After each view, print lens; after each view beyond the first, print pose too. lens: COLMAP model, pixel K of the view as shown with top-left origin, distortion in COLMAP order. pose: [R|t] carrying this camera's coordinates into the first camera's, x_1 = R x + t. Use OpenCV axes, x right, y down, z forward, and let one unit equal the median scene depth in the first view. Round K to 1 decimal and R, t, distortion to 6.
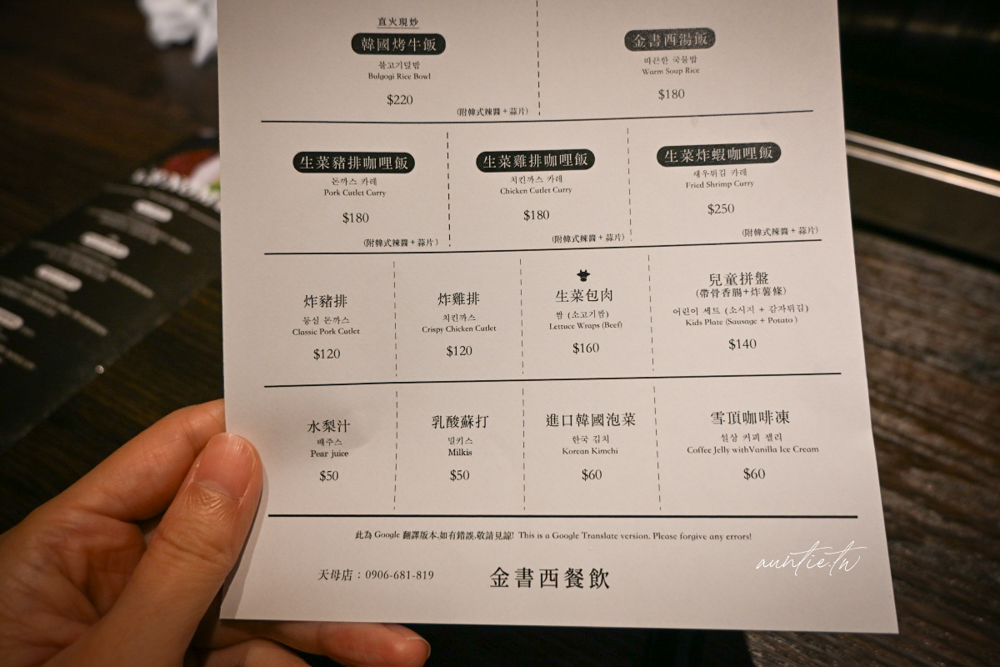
lens RADIAL K [[660.0, 0, 496.0], [0, 660.0, 406.7], [0, 0, 1]] dist [-0.050411, 0.018146]
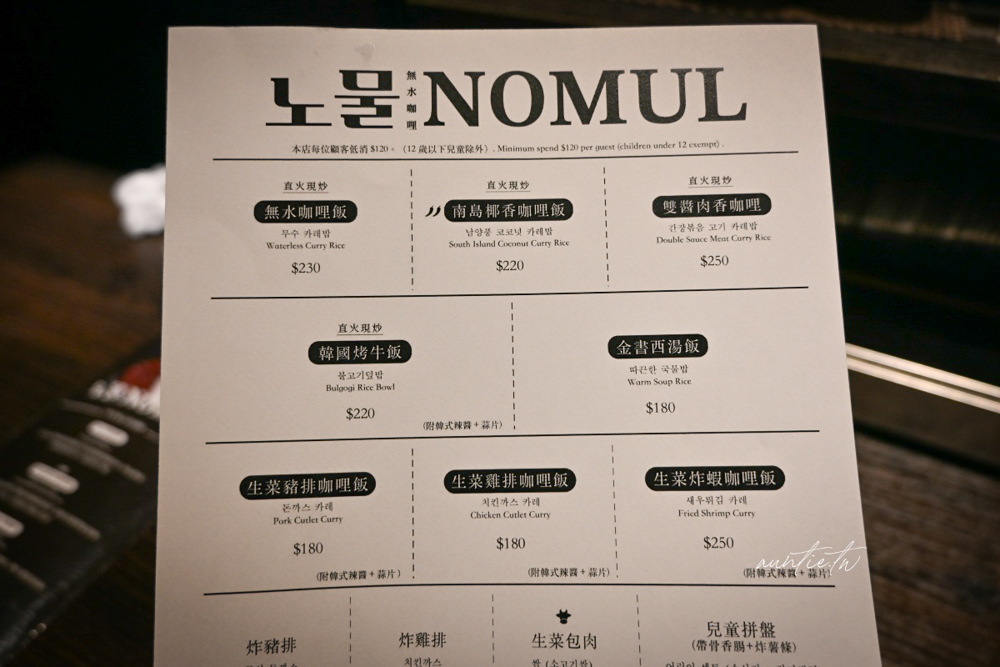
lens RADIAL K [[660.0, 0, 485.2], [0, 660.0, 317.7], [0, 0, 1]] dist [-0.050411, 0.018146]
pose [[0.999918, 0.003832, -0.012189, 0.036848], [-0.005433, 0.990944, -0.134167, -0.479089], [0.011564, 0.134222, 0.990884, 0.077261]]
